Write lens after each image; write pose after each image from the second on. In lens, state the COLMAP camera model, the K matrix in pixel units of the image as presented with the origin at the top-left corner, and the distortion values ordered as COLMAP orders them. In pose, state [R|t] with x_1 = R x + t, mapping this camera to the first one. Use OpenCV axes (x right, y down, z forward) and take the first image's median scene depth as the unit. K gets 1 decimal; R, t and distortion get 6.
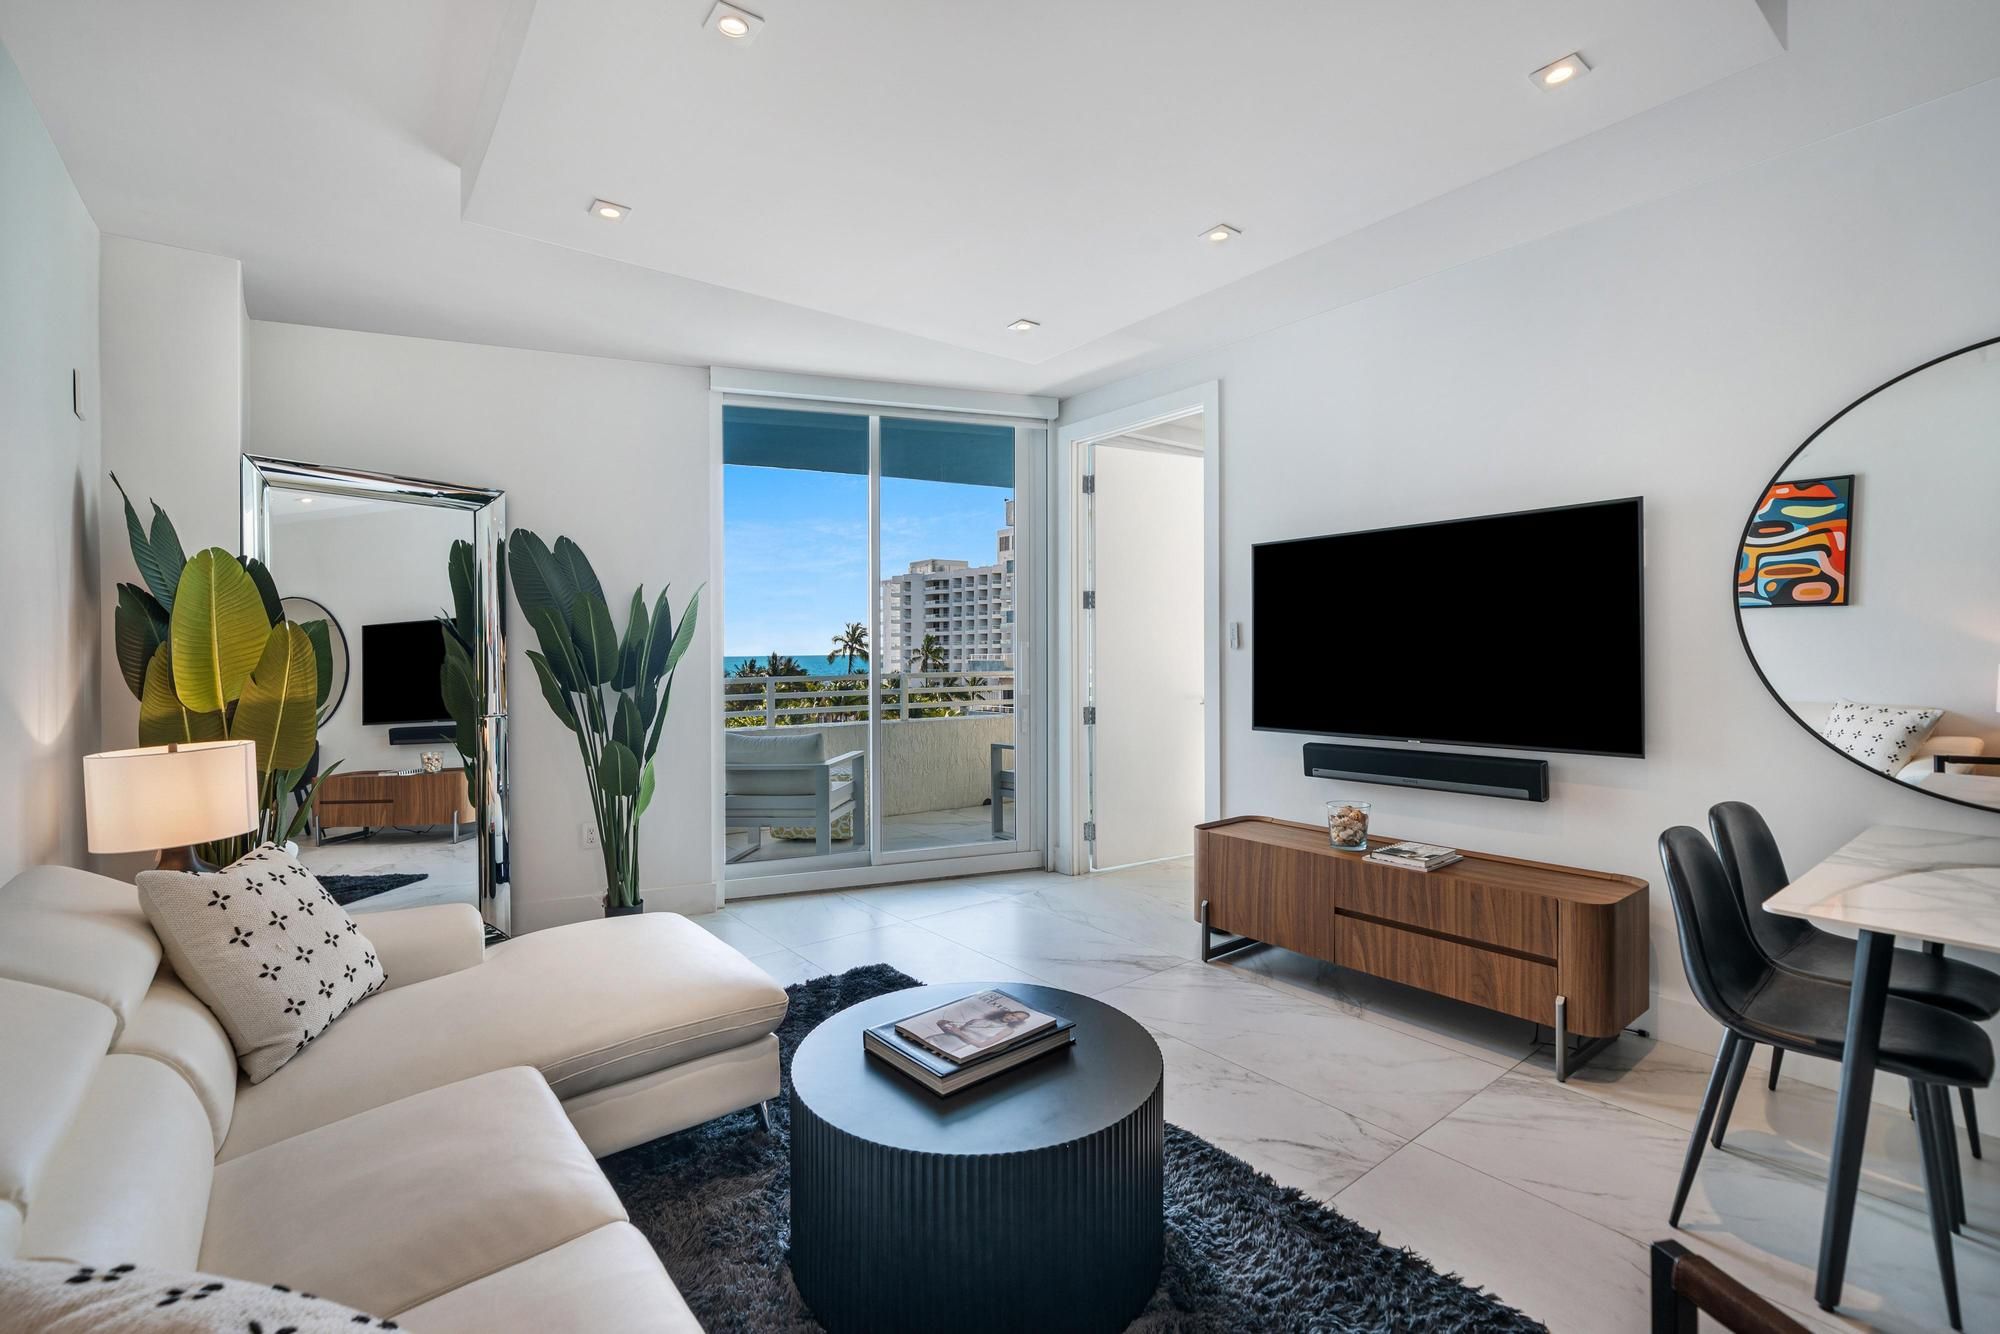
lens RADIAL K [[874.9, 0, 948.5], [0, 874.9, 659.3], [0, 0, 1]] dist [-0.001851, 0.001568]
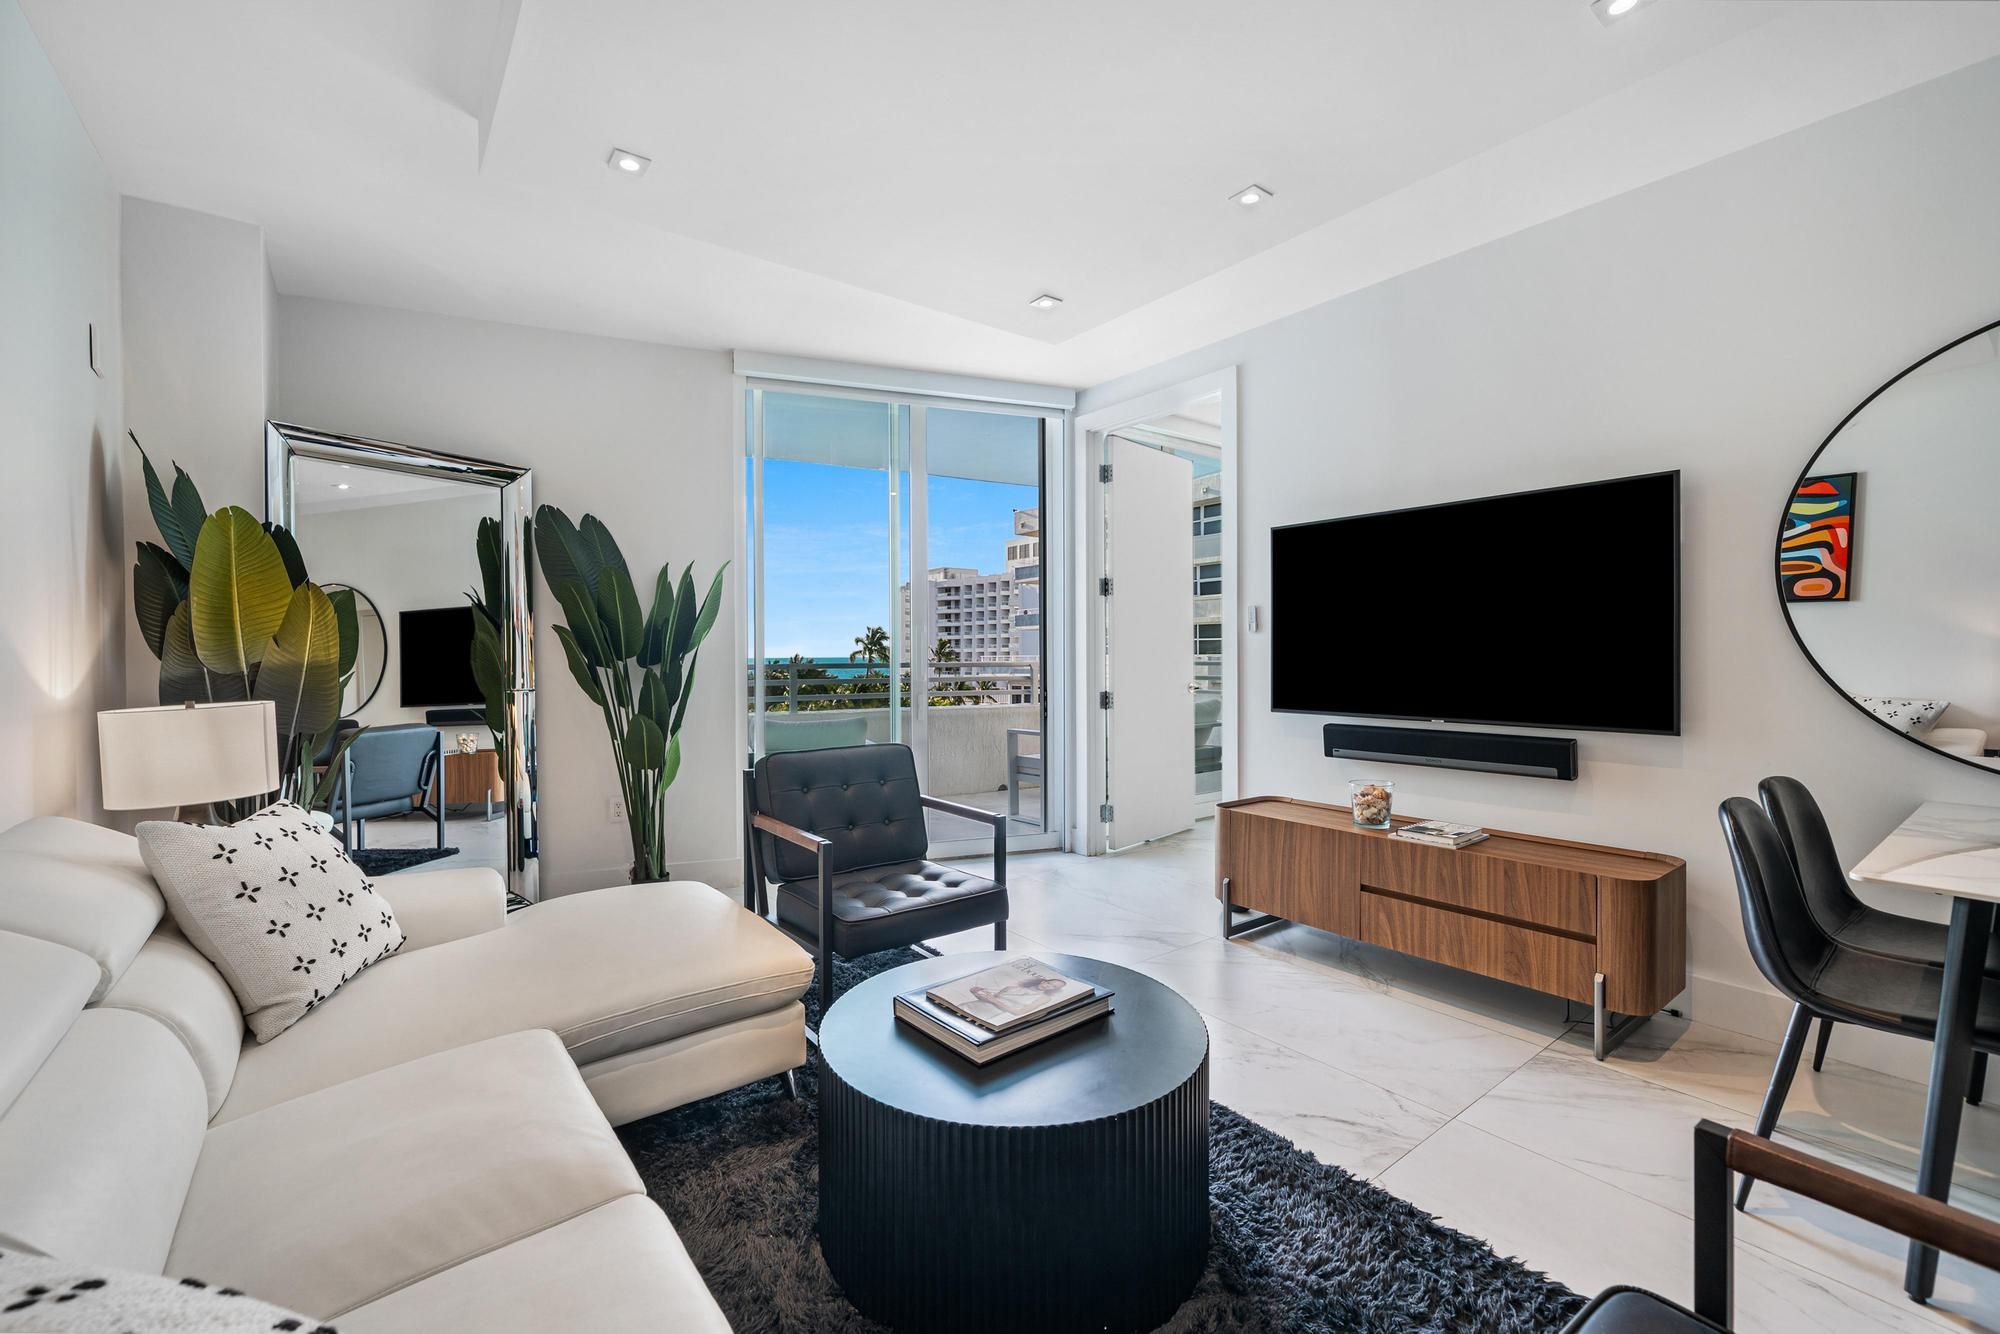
lens RADIAL K [[809.6, 0, 941.0], [0, 809.6, 685.5], [0, 0, 1]] dist [-0.003071, 0.000937]
pose [[0.999864, 0.003866, -0.016009, -0.024851], [-0.003606, 0.999862, 0.016235, 0.051998], [0.016070, -0.016175, 0.999740, 0.091149]]
